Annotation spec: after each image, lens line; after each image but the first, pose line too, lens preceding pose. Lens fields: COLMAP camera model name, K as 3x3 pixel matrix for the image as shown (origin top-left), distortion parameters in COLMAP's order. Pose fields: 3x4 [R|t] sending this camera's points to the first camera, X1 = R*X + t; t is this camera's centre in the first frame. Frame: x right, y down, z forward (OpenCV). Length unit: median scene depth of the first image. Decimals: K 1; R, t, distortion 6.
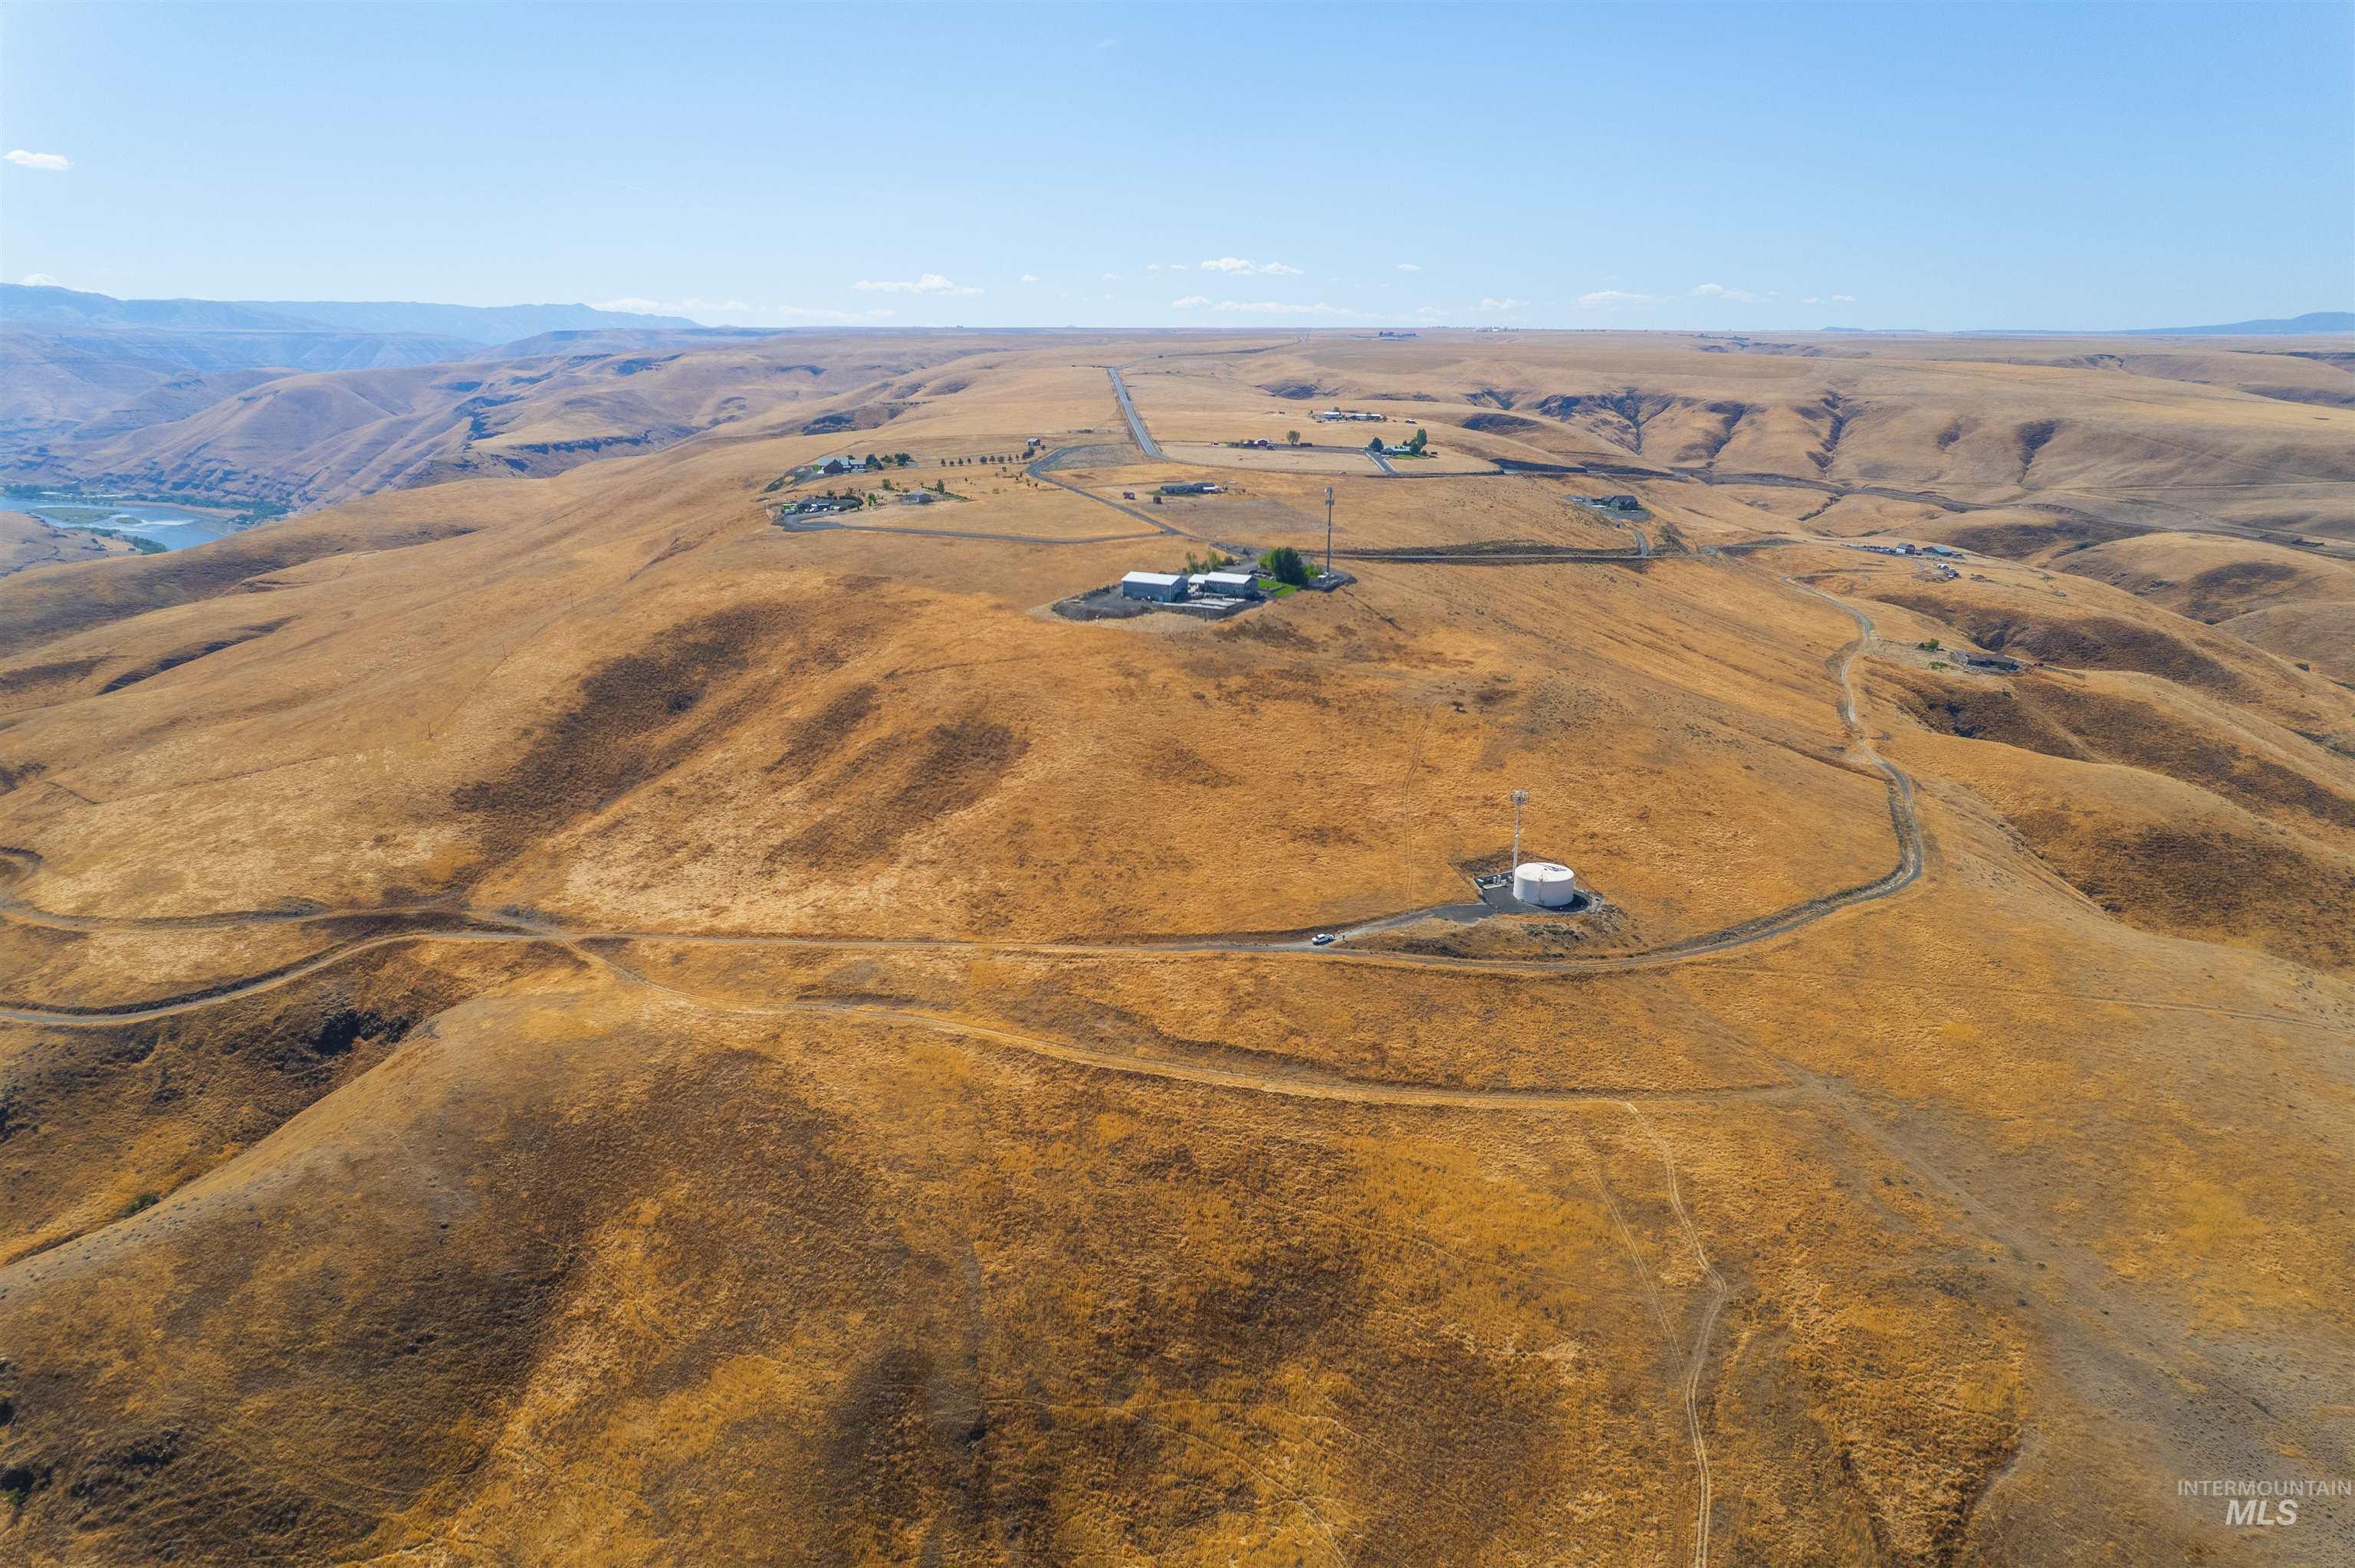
lens RADIAL K [[1505.1, 0, 1196.4], [0, 1505.1, 779.5], [0, 0, 1]] dist [-0.075617, 0.069313]
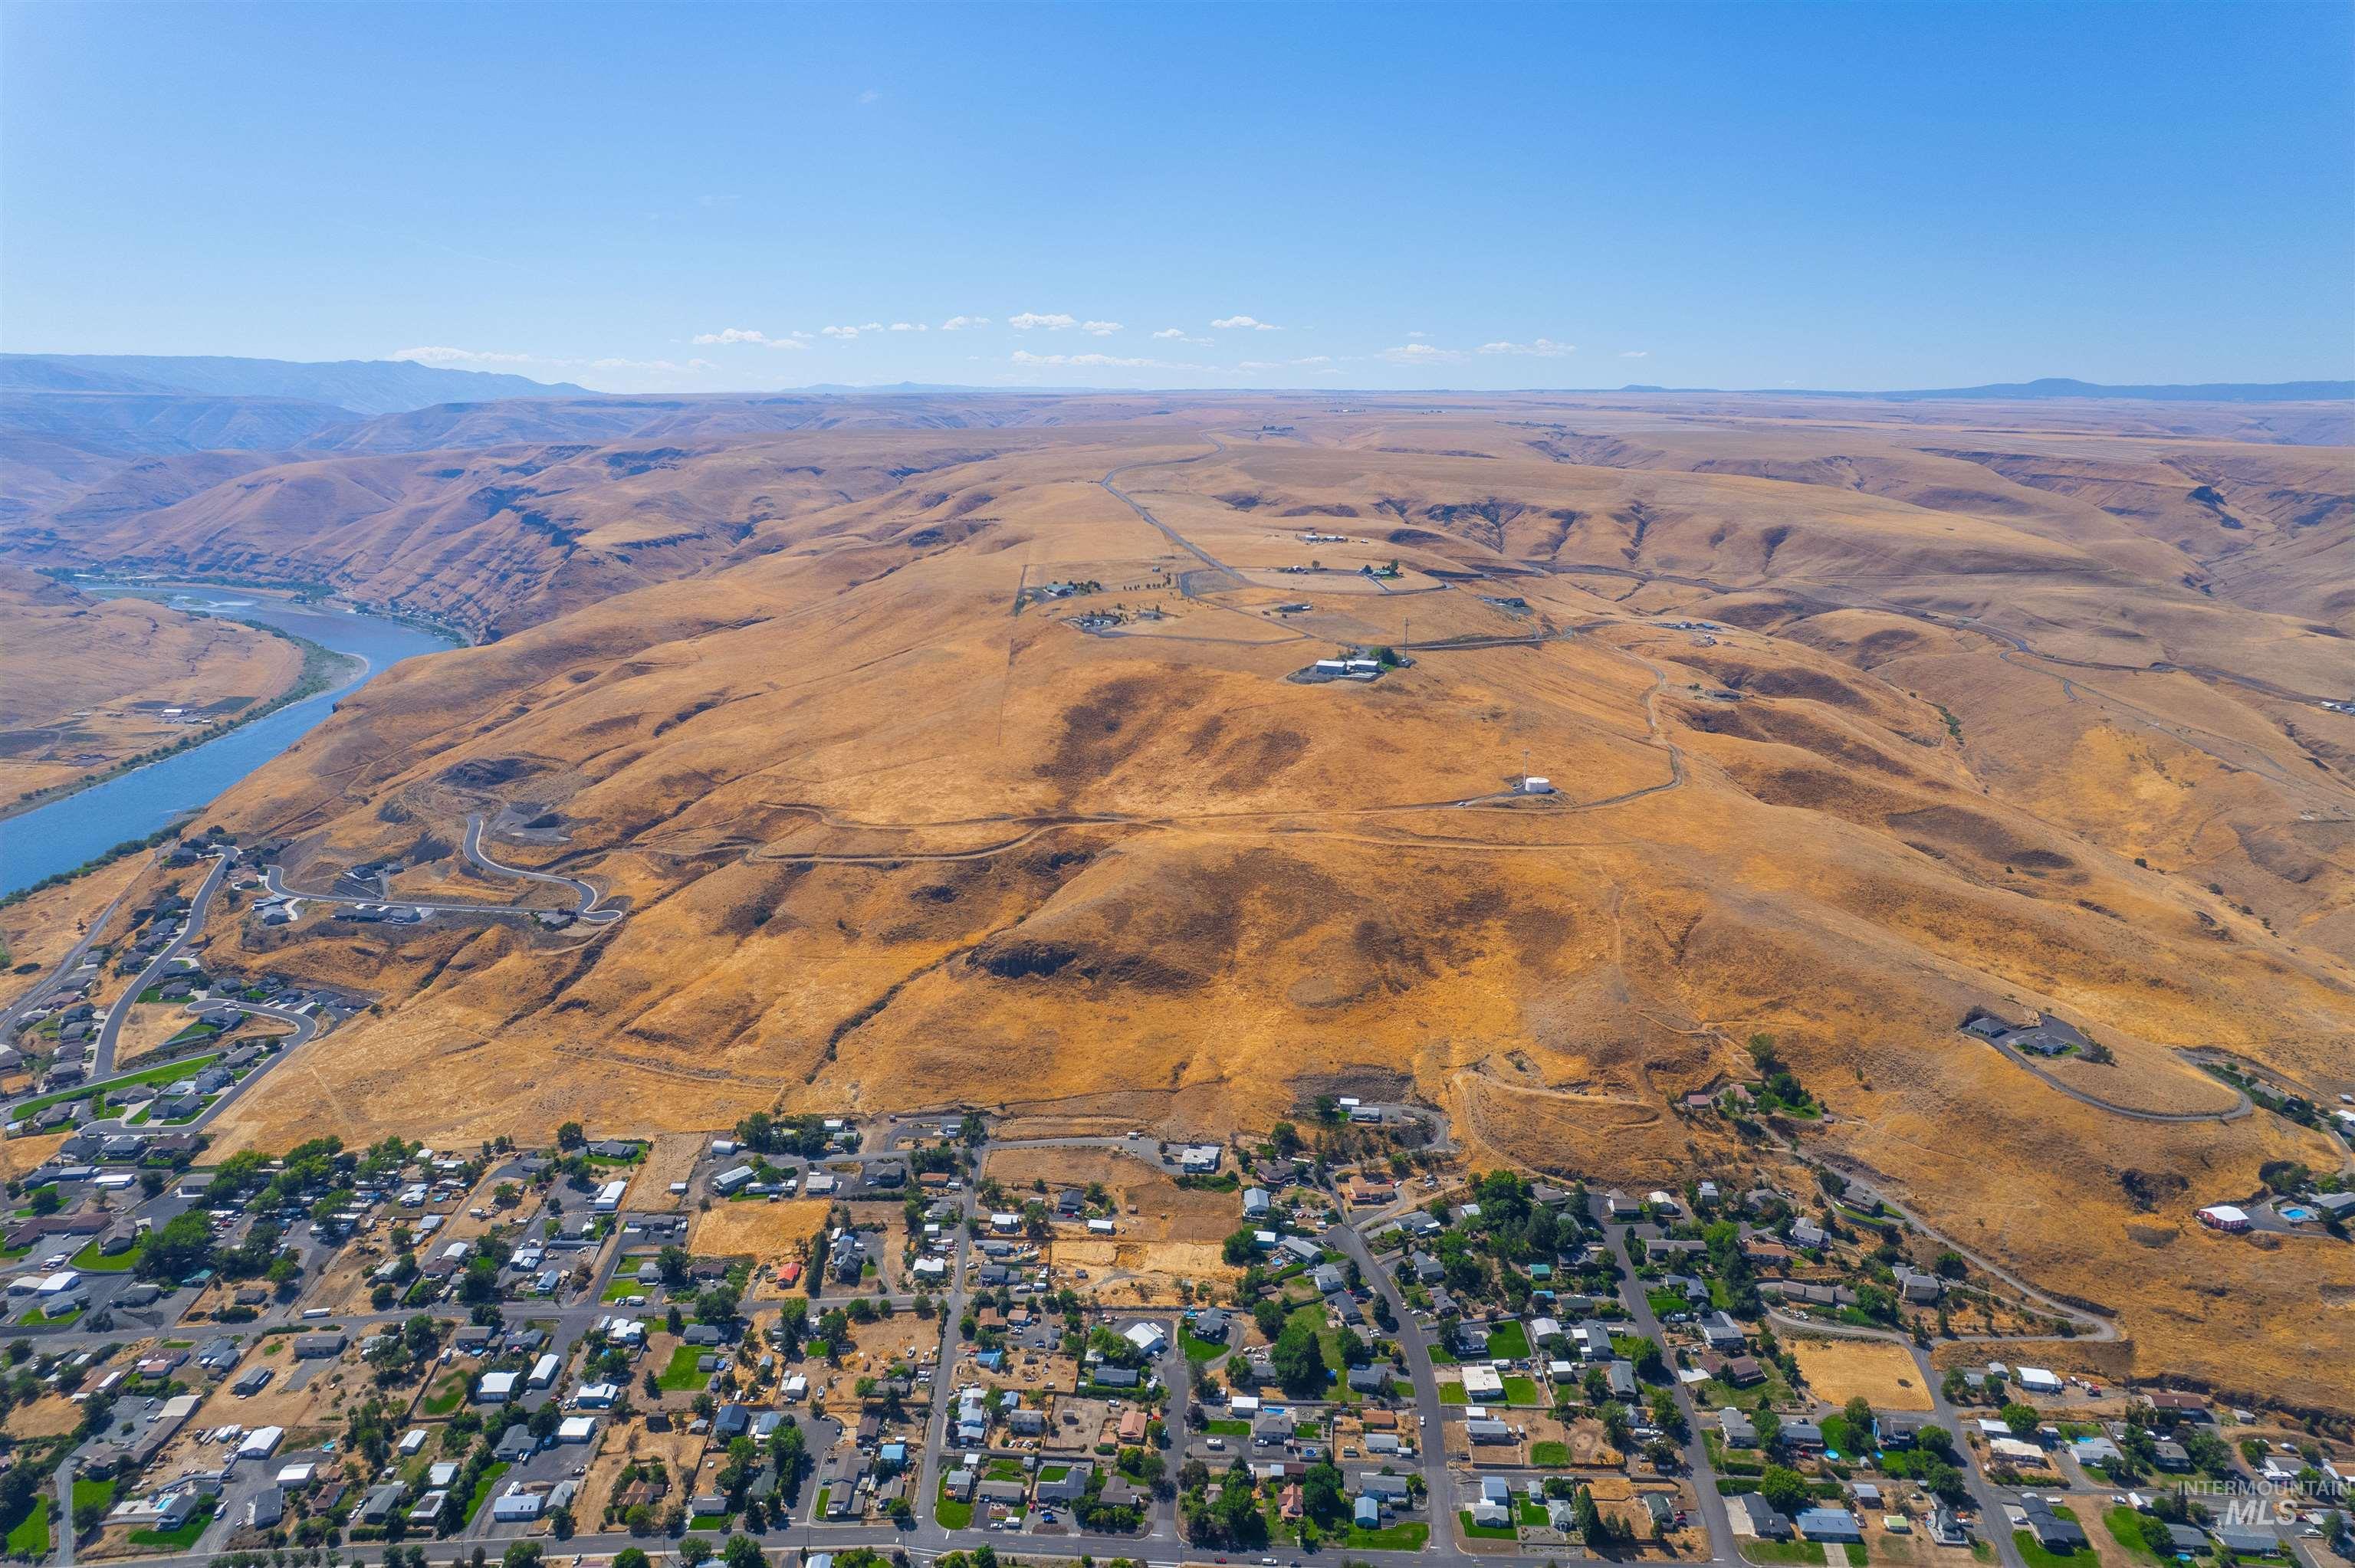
lens RADIAL K [[1505.1, 0, 1192.6], [0, 1505.1, 776.4], [0, 0, 1]] dist [-0.075617, 0.069313]
pose [[0.993804, -0.024803, 0.108347, -0.538220], [0.028417, 0.999086, -0.031935, 0.102218], [-0.107456, 0.034816, 0.993600, -1.265836]]
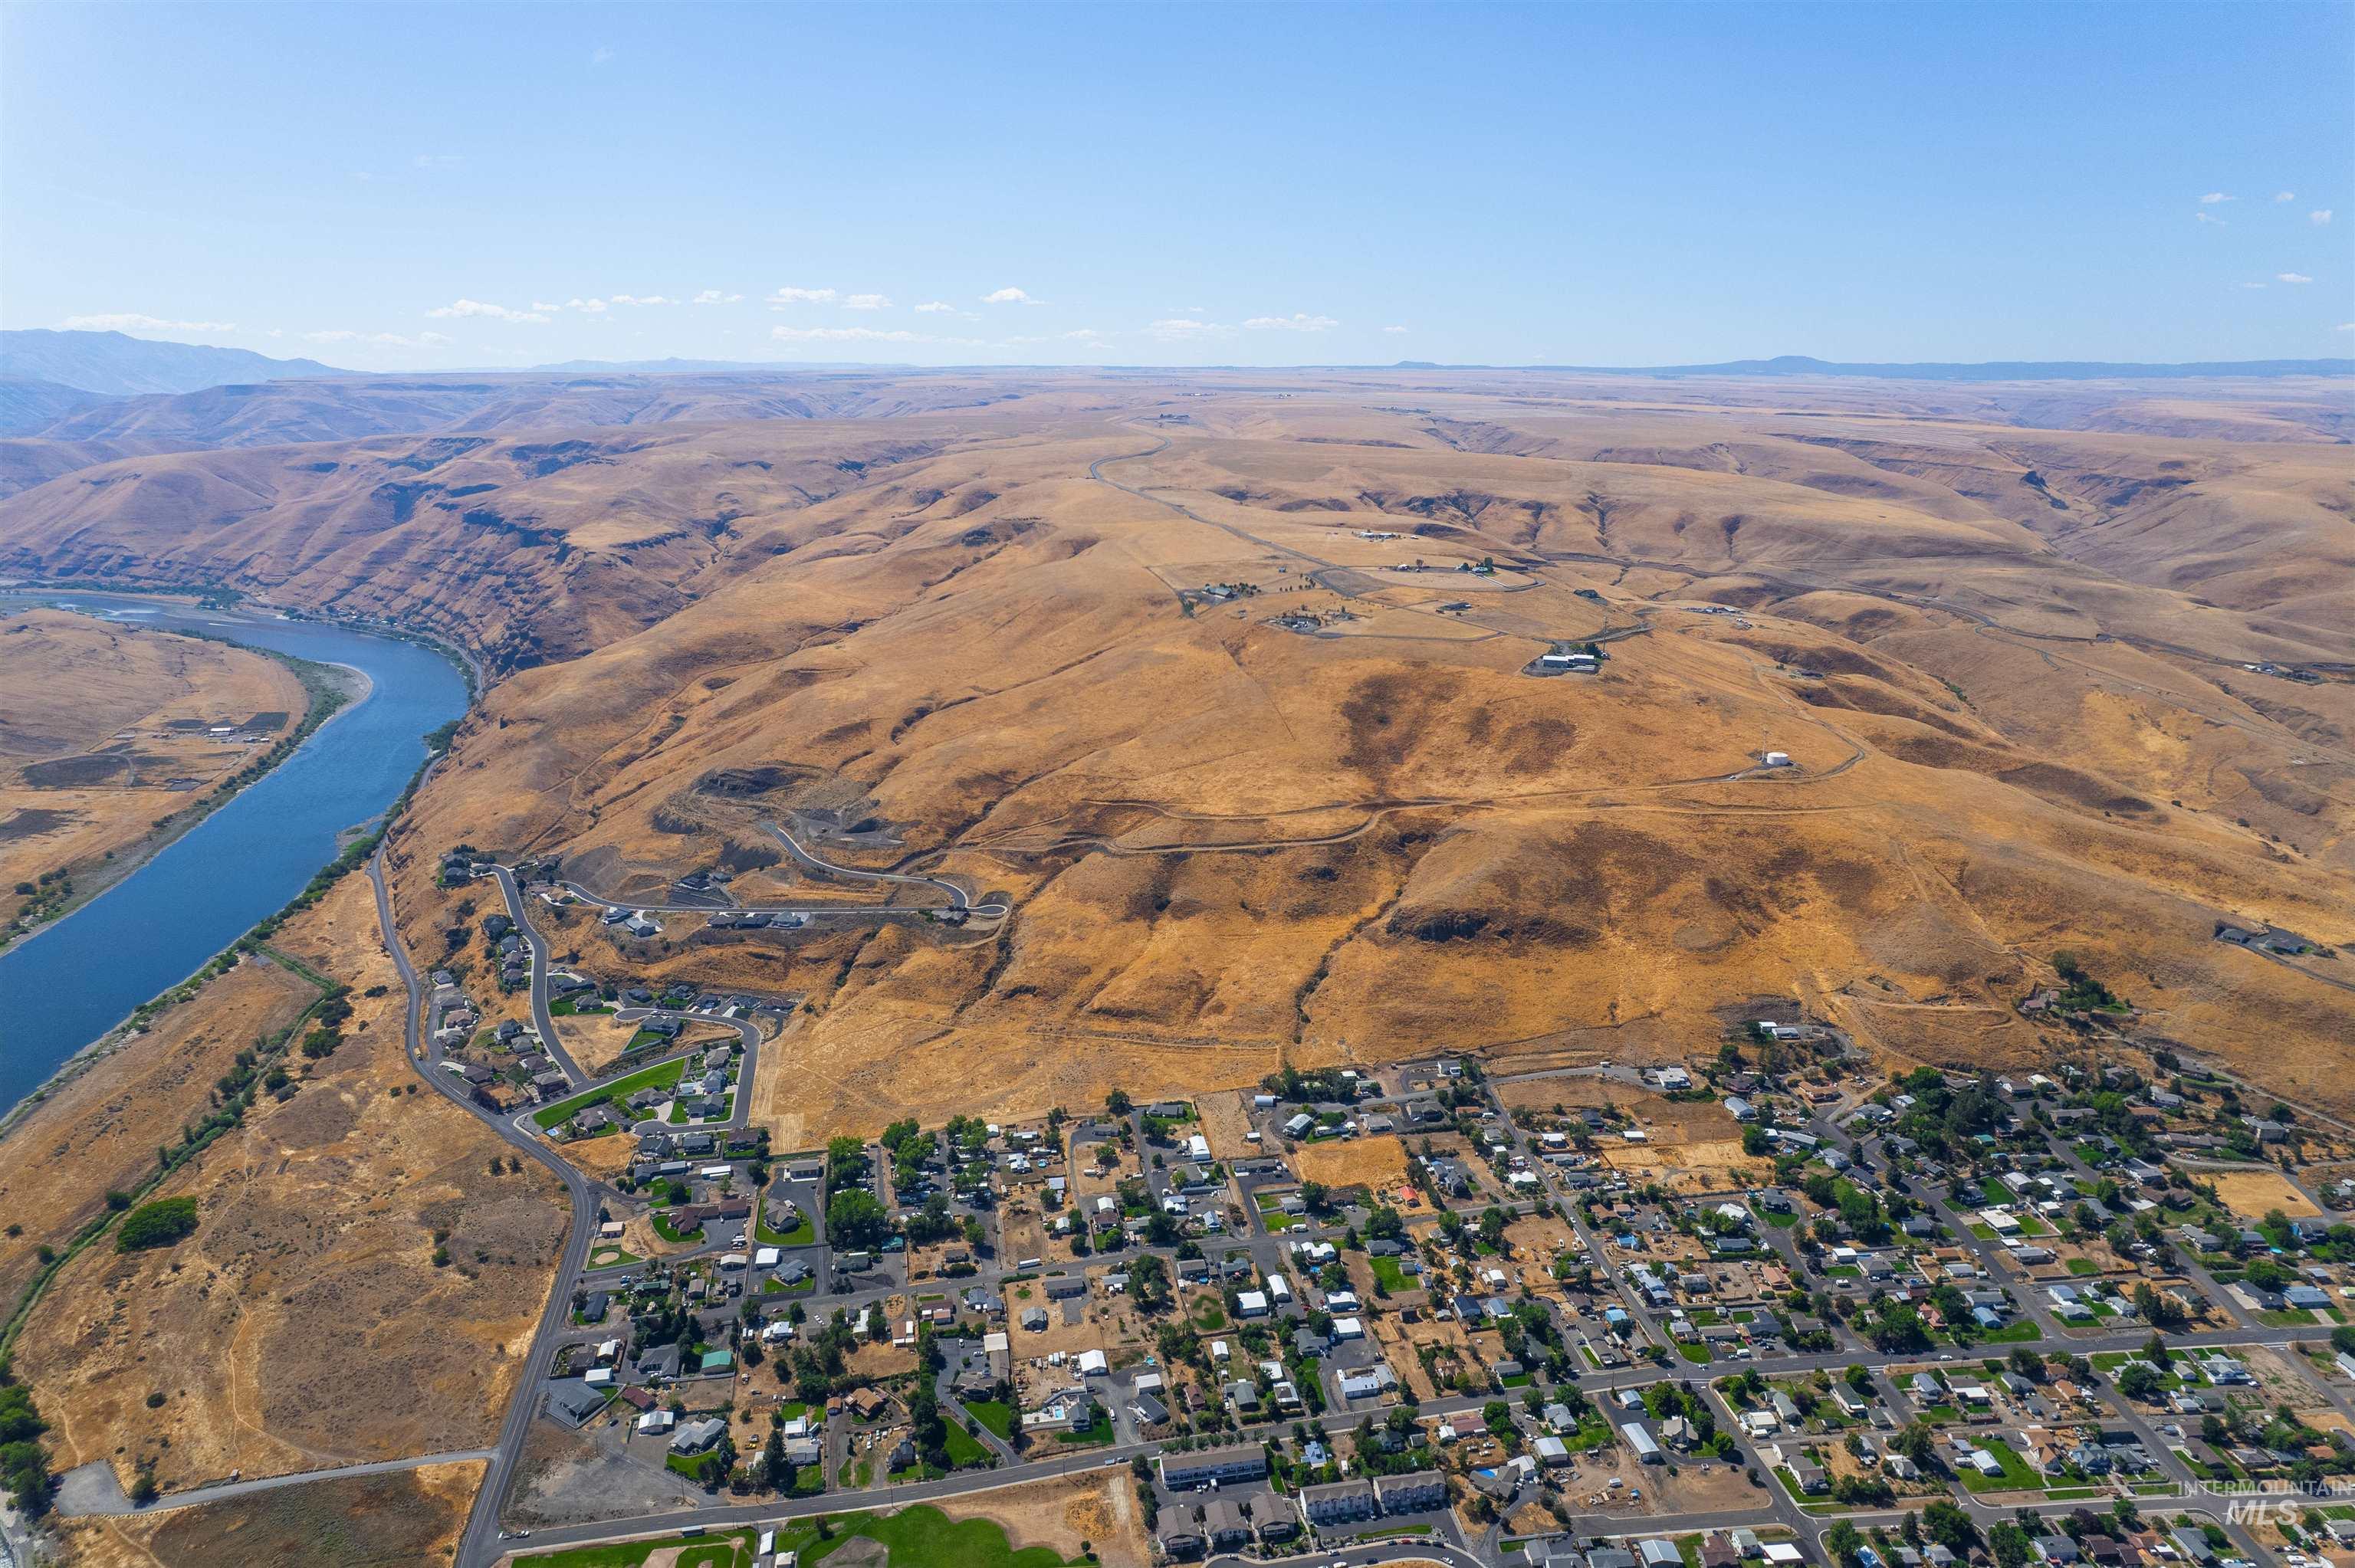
lens RADIAL K [[1505.1, 0, 1192.9], [0, 1505.1, 774.1], [0, 0, 1]] dist [-0.075617, 0.069313]
pose [[0.964833, -0.063495, 0.255080, -1.440451], [0.068185, 0.997627, -0.009573, 0.041461], [-0.253867, 0.026629, 0.966873, -1.389459]]
